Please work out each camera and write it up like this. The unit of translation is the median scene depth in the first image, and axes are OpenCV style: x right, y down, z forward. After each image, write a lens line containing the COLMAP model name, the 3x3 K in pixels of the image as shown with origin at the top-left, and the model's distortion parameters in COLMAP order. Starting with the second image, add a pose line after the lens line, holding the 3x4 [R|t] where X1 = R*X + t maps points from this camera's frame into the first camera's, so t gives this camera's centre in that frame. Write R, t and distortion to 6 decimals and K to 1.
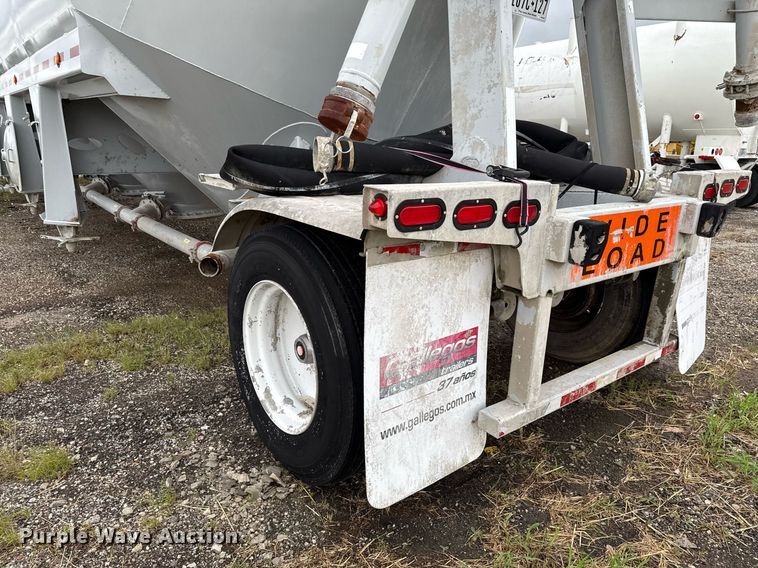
lens RADIAL K [[528.7, 0, 379.0], [0, 528.7, 284.0], [0, 0, 1]] dist [0.059507, -0.078000]
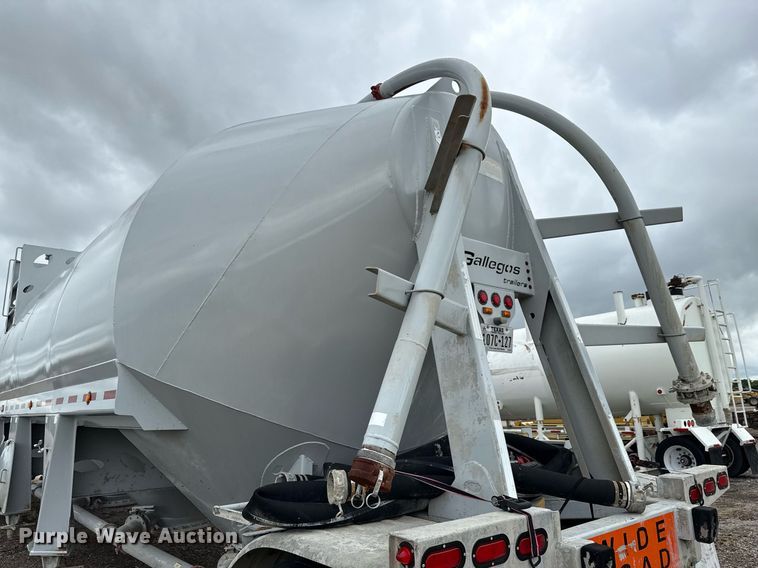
lens RADIAL K [[531.6, 0, 373.0], [0, 531.6, 285.7], [0, 0, 1]] dist [0.007388, -0.010866]
pose [[0.998197, -0.045055, 0.039648, -0.054116], [0.058705, 0.870340, -0.488940, -0.061705], [-0.012478, 0.490386, 0.871416, -0.144662]]
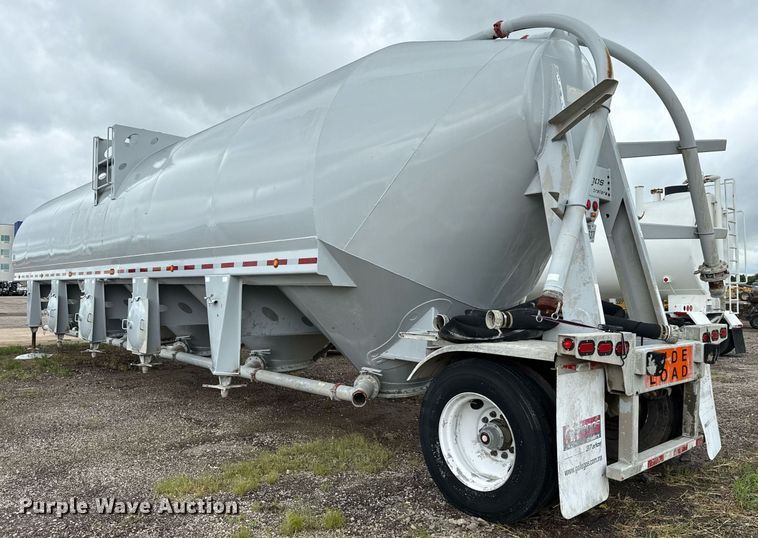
lens RADIAL K [[548.0, 0, 378.8], [0, 548.0, 277.9], [0, 0, 1]] dist [-0.003918, -0.009529]
pose [[0.998710, -0.016145, 0.048142, -0.547657], [0.029863, 0.953555, -0.299735, 0.149627], [-0.041067, 0.300786, 0.952807, -0.727025]]
